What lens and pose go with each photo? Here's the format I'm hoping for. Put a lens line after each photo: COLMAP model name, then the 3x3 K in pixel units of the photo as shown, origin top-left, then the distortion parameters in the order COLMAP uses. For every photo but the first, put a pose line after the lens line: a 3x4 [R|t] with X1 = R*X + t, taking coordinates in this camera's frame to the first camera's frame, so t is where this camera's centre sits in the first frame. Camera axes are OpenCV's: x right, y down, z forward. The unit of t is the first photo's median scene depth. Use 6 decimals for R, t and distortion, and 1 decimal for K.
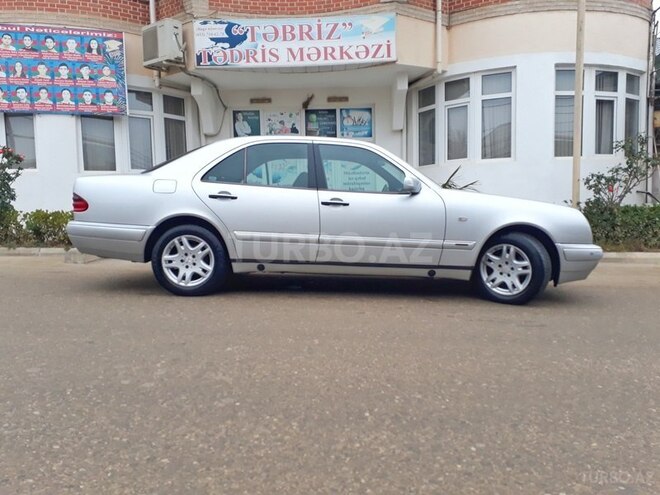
lens RADIAL K [[534.8, 0, 330.0], [0, 534.8, 247.5], [0, 0, 1]] dist [-0.010968, -0.015218]
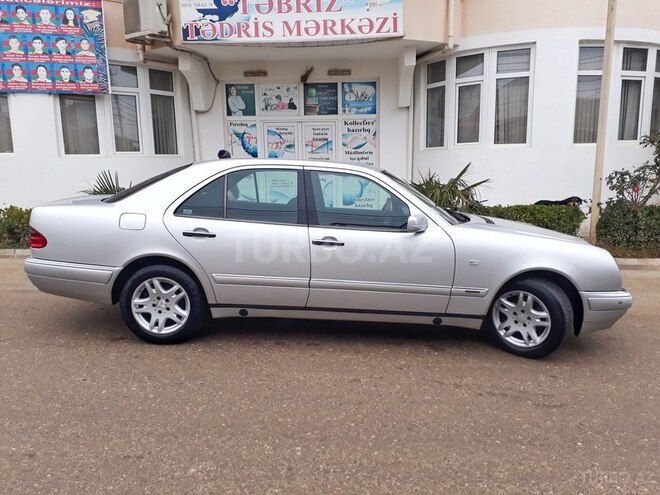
lens RADIAL K [[534.8, 0, 330.0], [0, 534.8, 247.5], [0, 0, 1]] dist [-0.010968, -0.015218]
pose [[0.999936, 0.008638, -0.007269, 0.009535], [-0.007911, 0.995472, 0.094728, -0.077840], [0.008054, -0.094665, 0.995477, 0.066586]]
